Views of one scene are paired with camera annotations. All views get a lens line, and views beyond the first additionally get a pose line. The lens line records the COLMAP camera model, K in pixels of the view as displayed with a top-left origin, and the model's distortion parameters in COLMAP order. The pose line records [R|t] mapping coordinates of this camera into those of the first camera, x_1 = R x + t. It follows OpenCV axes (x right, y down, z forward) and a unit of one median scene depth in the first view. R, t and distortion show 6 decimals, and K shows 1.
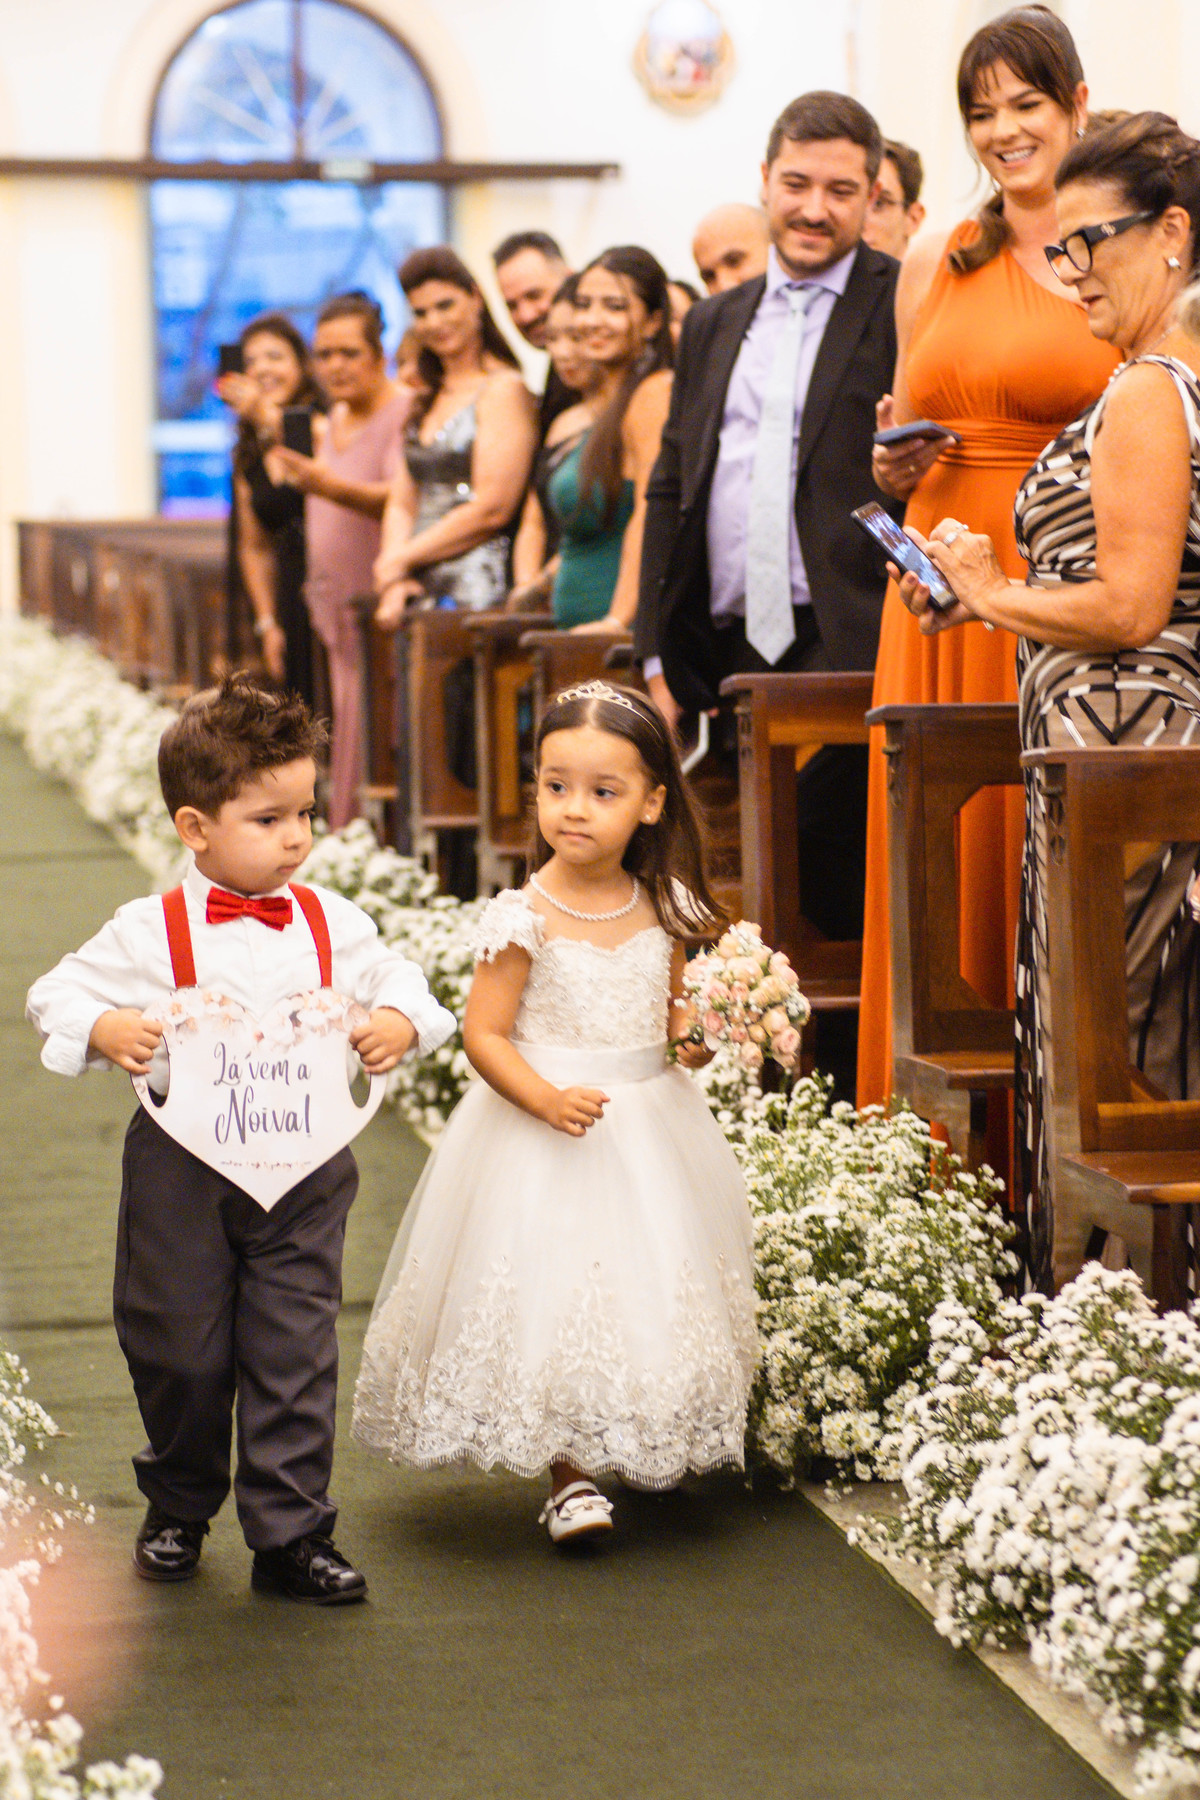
lens RADIAL K [[4695.0, 0, 599.0], [0, 4695.0, 1101.2], [0, 0, 1]] dist [0.473456, -4.157872]
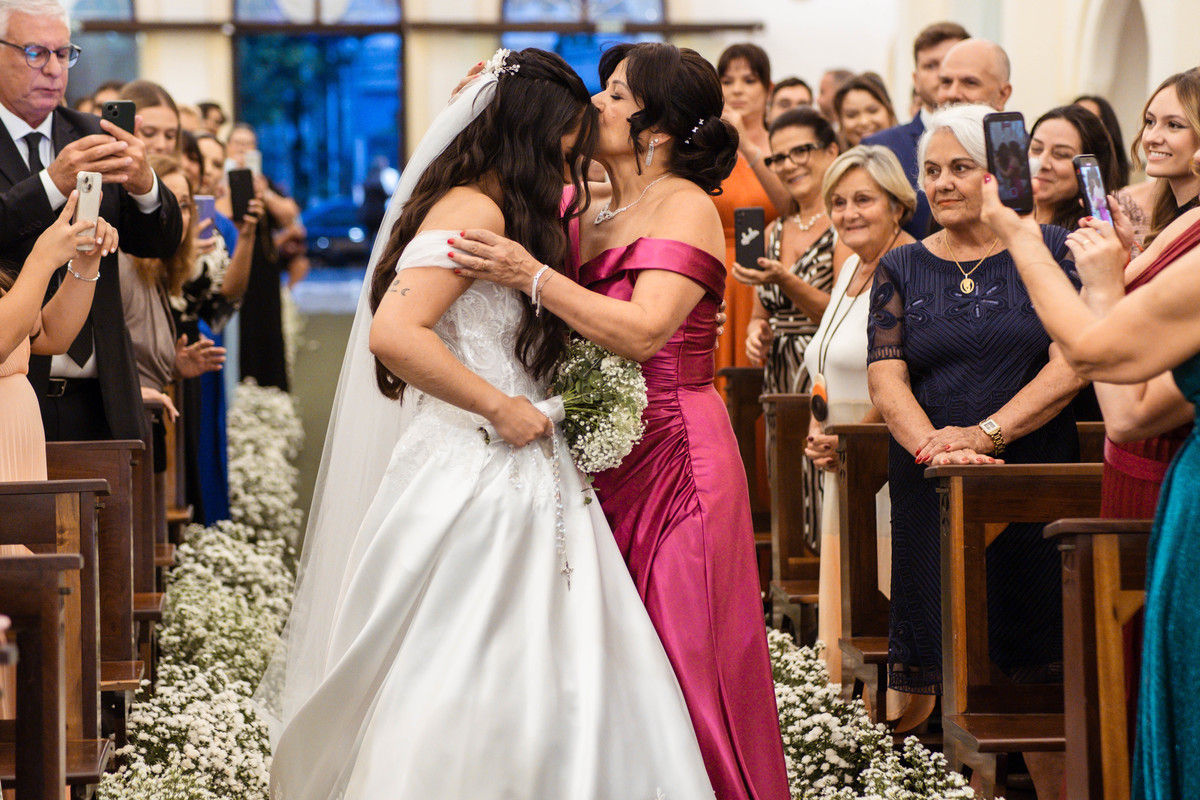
lens RADIAL K [[2777.6, 0, 562.7], [0, 2777.6, 413.3], [0, 0, 1]] dist [0.264329, -0.033049]
pose [[0.996721, 0.007554, -0.080563, 0.100533], [-0.011406, 0.998808, -0.047468, -0.003744], [0.080109, 0.048231, 0.995619, -0.286207]]
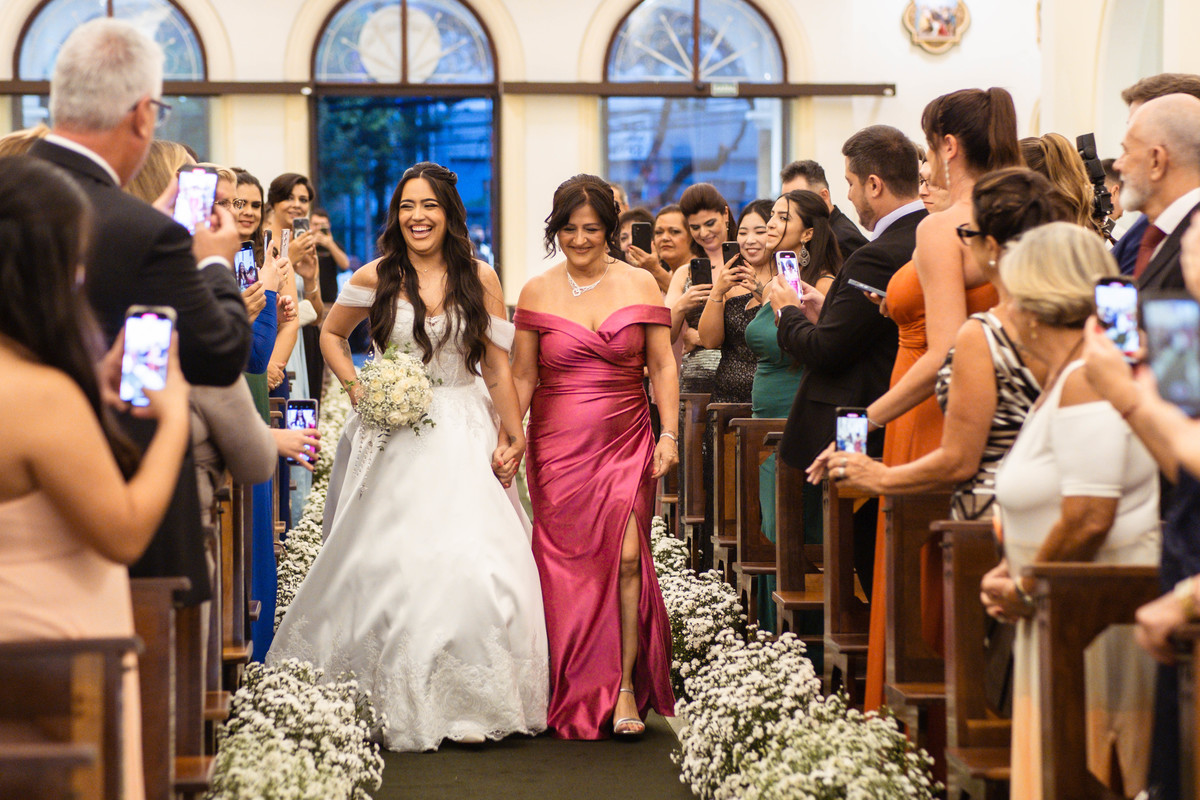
lens RADIAL K [[3020.8, 0, 581.8], [0, 3020.8, 400.6], [0, 0, 1]] dist [0.251585, -0.187886]
pose [[0.994049, 0.010964, -0.108377, 0.080406], [-0.019975, 0.996398, -0.082409, -0.021522], [0.107083, 0.084083, 0.990688, -0.172134]]
